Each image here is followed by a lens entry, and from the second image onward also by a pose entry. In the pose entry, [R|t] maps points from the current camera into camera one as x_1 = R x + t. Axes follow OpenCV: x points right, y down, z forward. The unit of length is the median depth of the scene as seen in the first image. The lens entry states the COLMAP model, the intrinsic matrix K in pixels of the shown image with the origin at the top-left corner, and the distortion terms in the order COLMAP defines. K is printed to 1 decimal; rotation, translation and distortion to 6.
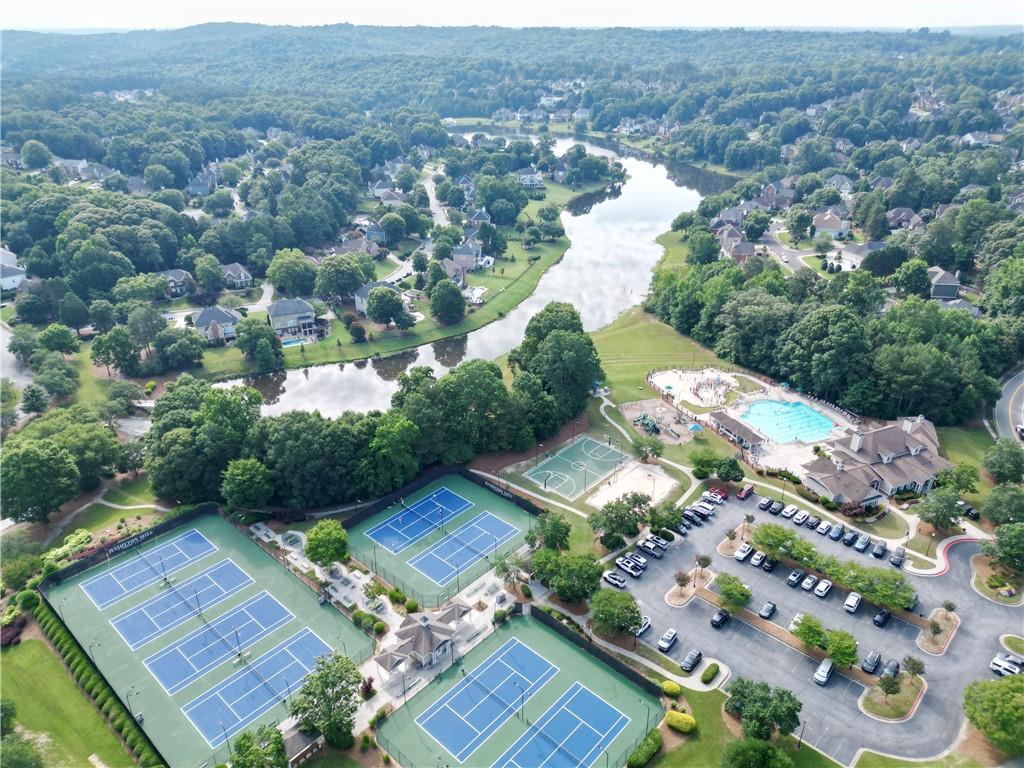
lens RADIAL K [[718.6, 0, 507.7], [0, 718.6, 384.3], [0, 0, 1]] dist [0.080704, -0.083988]
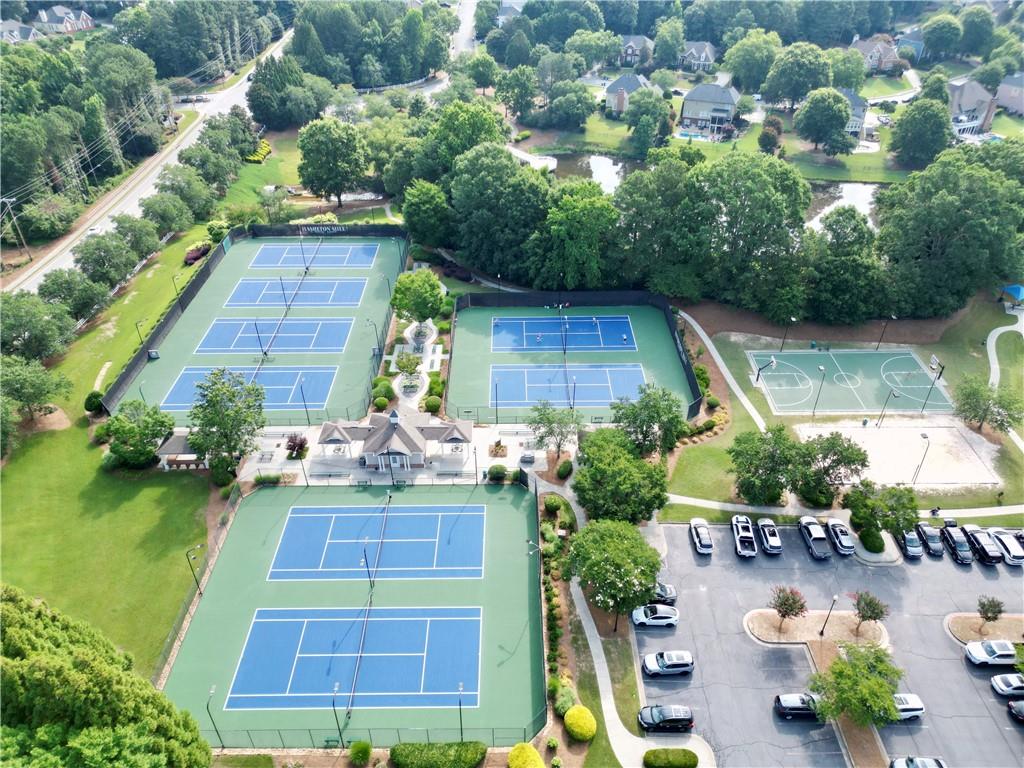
lens RADIAL K [[718.6, 0, 507.7], [0, 718.6, 384.3], [0, 0, 1]] dist [0.080704, -0.083988]
pose [[0.677540, 0.437926, -0.590898, 0.234824], [-0.326257, 0.898996, 0.292168, 0.030070], [0.659163, -0.005172, 0.751983, 0.330011]]
